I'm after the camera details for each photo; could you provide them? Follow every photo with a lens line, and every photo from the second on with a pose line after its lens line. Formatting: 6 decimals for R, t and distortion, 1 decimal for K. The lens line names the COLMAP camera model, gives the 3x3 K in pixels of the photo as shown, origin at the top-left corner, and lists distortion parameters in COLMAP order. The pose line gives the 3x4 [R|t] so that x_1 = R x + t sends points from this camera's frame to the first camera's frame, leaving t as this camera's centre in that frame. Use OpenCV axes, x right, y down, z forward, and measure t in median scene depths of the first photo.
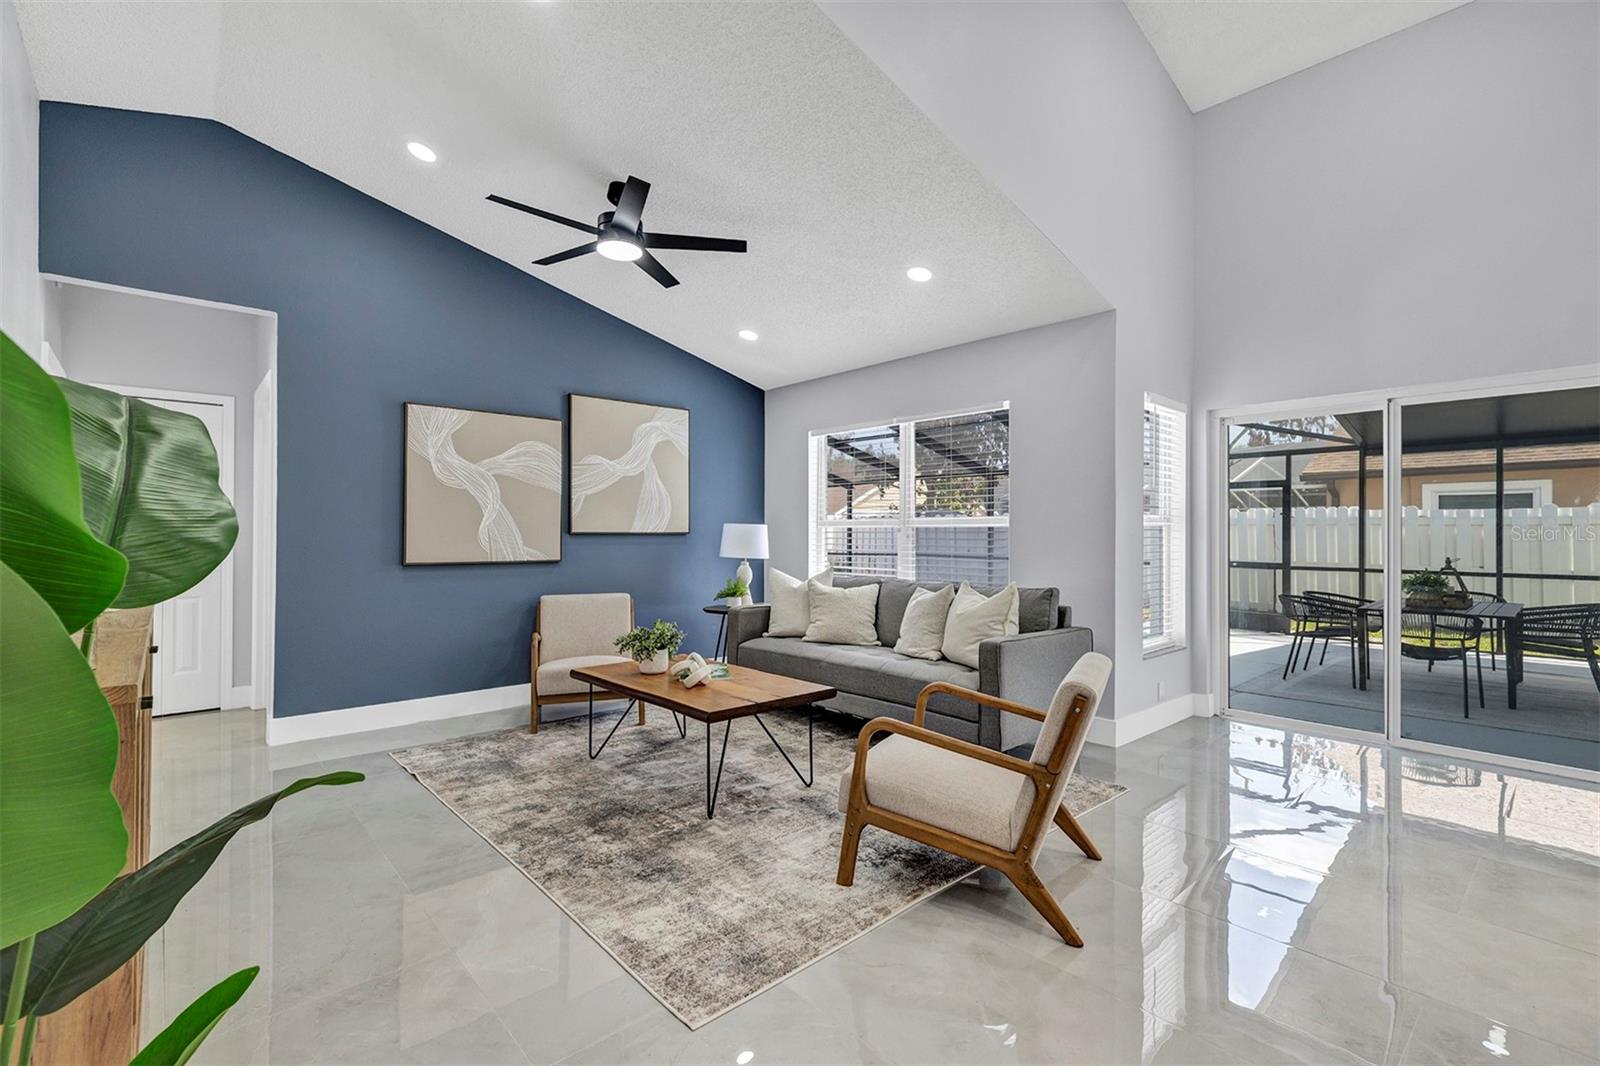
lens RADIAL K [[718.3, 0, 781.9], [0, 718.3, 533.2], [0, 0, 1]] dist [0.011481, 0.001183]
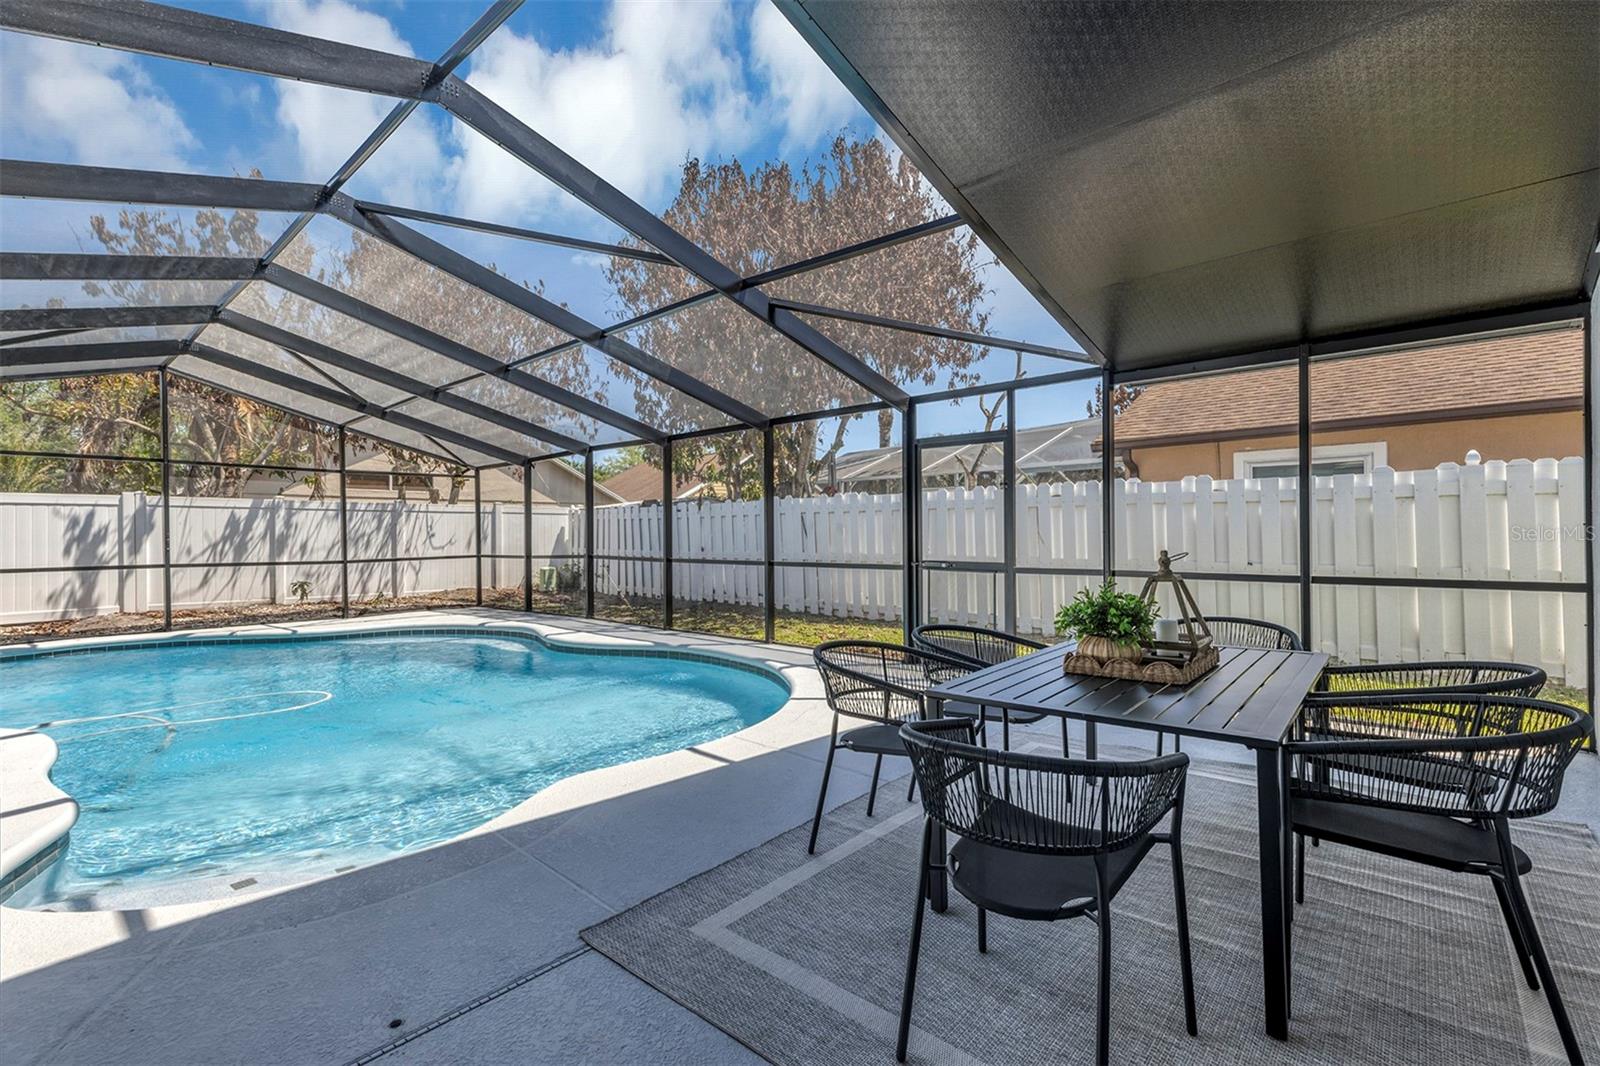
lens RADIAL K [[718.3, 0, 770.0], [0, 718.3, 535.6], [0, 0, 1]] dist [0.011481, 0.001183]
pose [[0.994224, -0.011634, 0.106692, 0.425480], [0.011610, 0.999932, 0.000851, 0.015097], [-0.106695, 0.000392, 0.994292, 0.401640]]
